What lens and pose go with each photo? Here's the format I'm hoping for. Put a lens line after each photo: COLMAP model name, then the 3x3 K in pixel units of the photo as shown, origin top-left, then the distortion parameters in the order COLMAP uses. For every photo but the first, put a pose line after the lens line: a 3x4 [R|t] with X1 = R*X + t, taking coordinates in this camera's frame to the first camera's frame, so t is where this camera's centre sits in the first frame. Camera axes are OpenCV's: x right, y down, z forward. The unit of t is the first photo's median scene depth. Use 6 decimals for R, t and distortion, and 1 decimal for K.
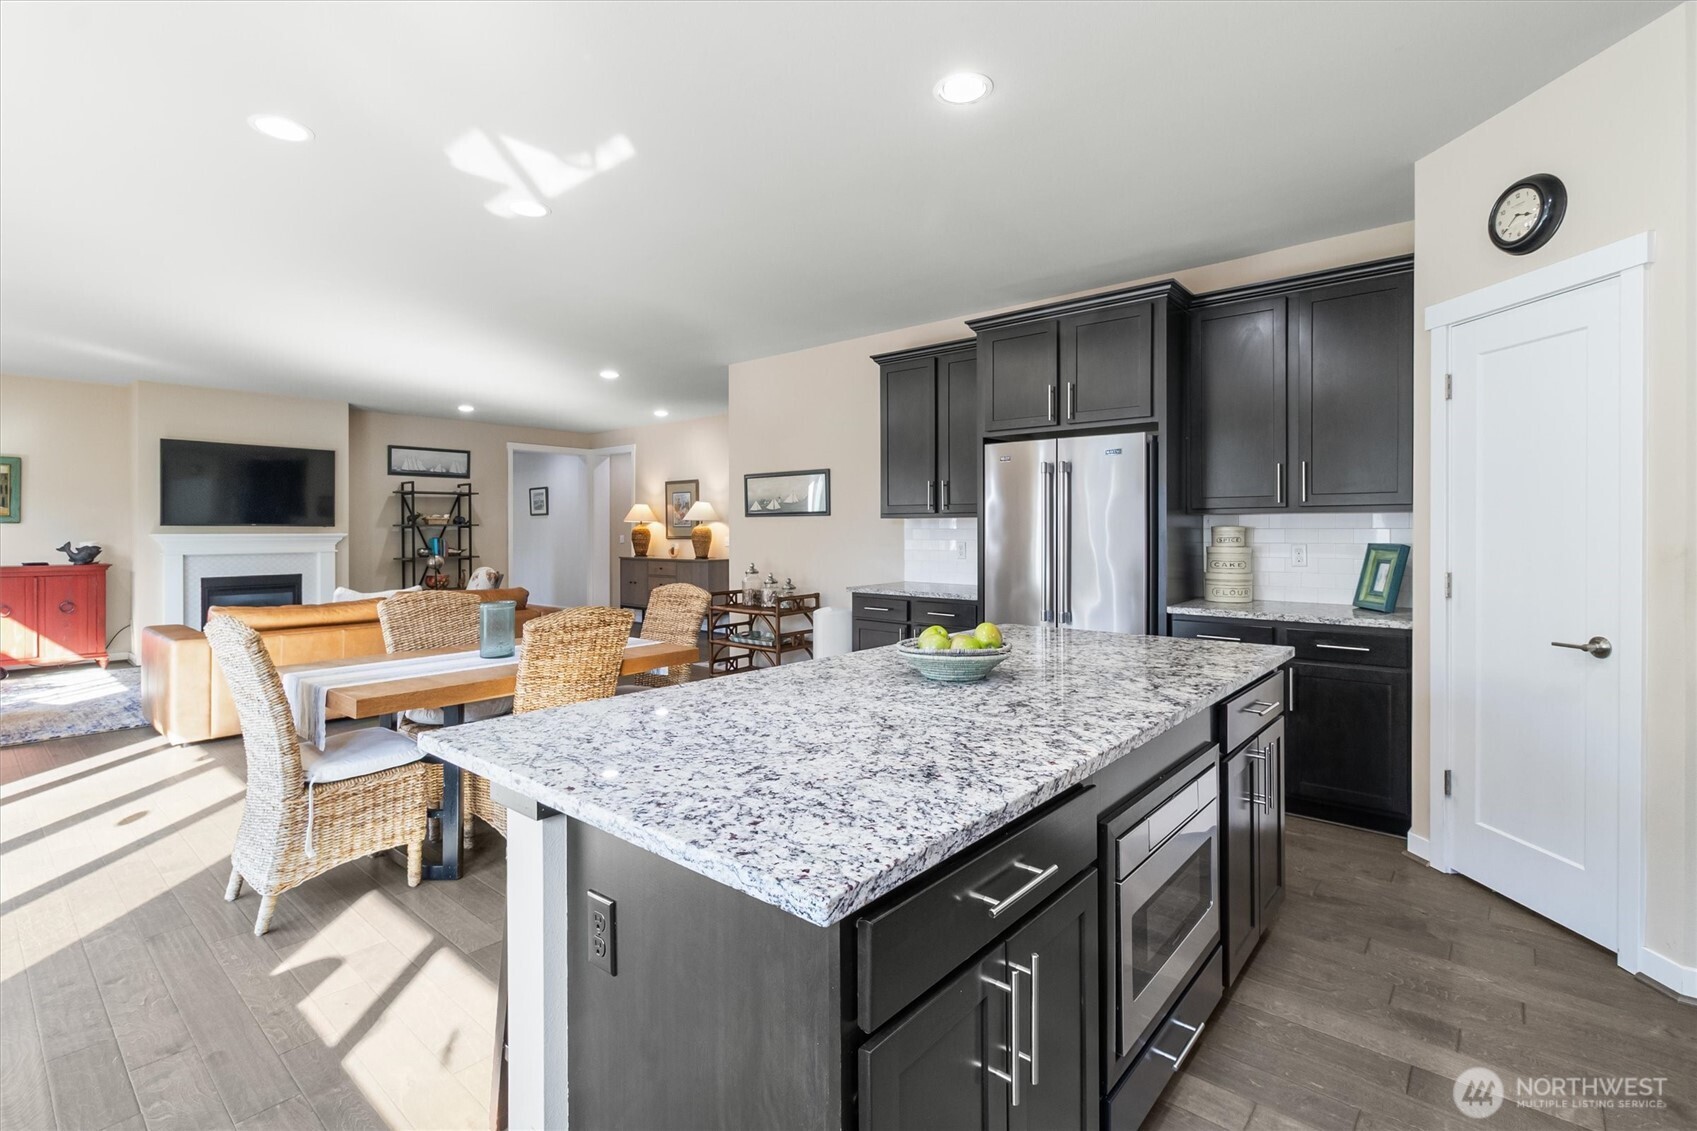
lens RADIAL K [[776.8, 0, 875.2], [0, 776.8, 534.4], [0, 0, 1]] dist [0.003000, -0.000044]
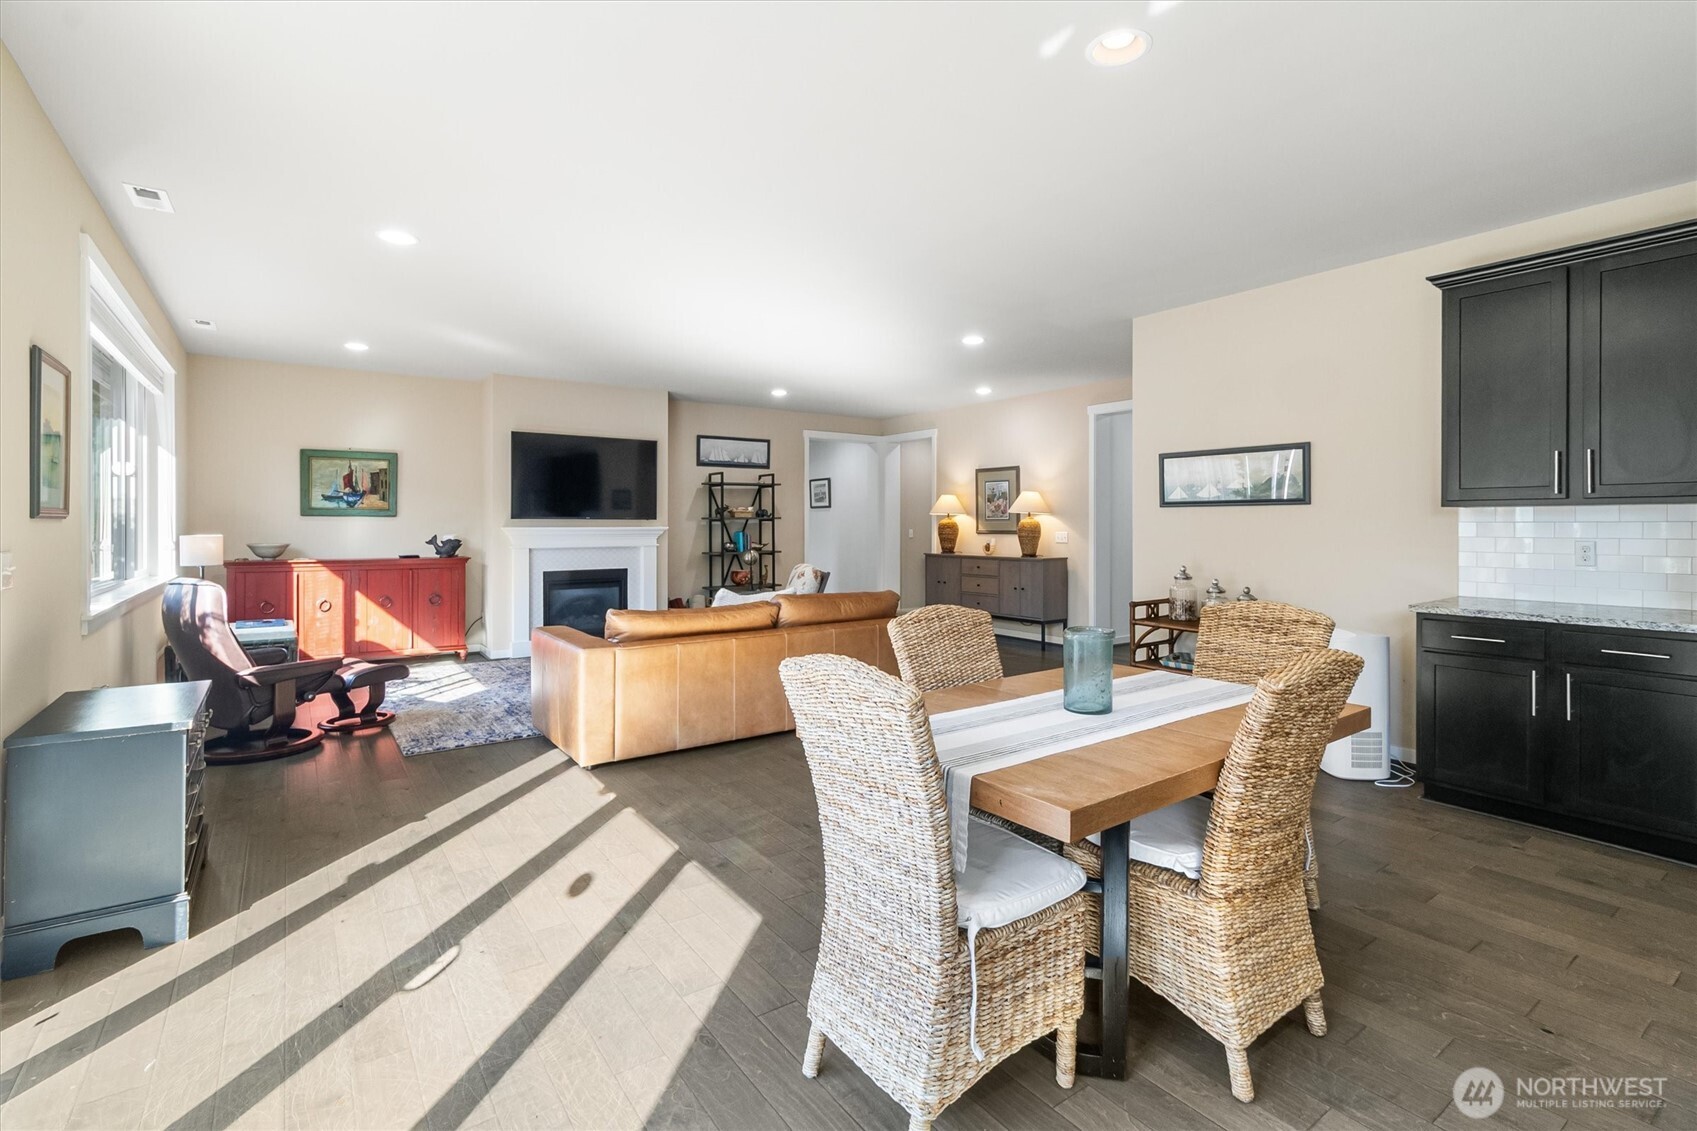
lens RADIAL K [[776.8, 0, 875.2], [0, 776.8, 534.4], [0, 0, 1]] dist [0.003000, -0.000044]
pose [[0.974182, 0.003910, -0.225731, -0.211183], [-0.002125, 0.999965, 0.008149, -0.000277], [0.225755, -0.007459, 0.974156, 0.123484]]
